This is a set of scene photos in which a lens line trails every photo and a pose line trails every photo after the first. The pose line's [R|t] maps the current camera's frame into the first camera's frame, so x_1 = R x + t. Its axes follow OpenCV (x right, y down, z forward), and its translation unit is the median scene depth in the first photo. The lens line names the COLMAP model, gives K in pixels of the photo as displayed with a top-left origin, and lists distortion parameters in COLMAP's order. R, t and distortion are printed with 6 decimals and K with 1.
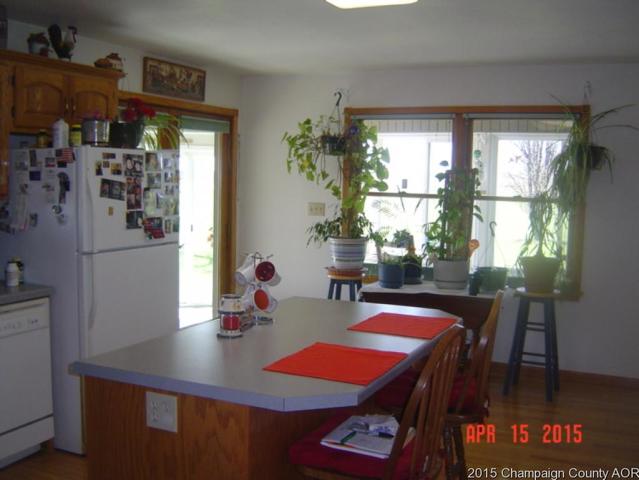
lens RADIAL K [[745.6, 0, 319.5], [0, 745.6, 240.0], [0, 0, 1]] dist [-0.138150, -0.021310]
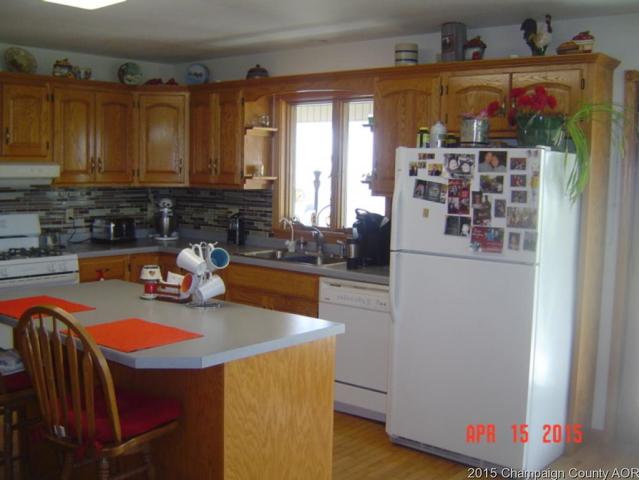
lens RADIAL K [[745.6, 0, 319.5], [0, 745.6, 240.0], [0, 0, 1]] dist [-0.138150, -0.021310]
pose [[-0.277288, 0.064385, -0.958627, 0.673768], [-0.105171, 0.989722, 0.096894, -0.081079], [0.955013, 0.127687, -0.267667, 1.090283]]
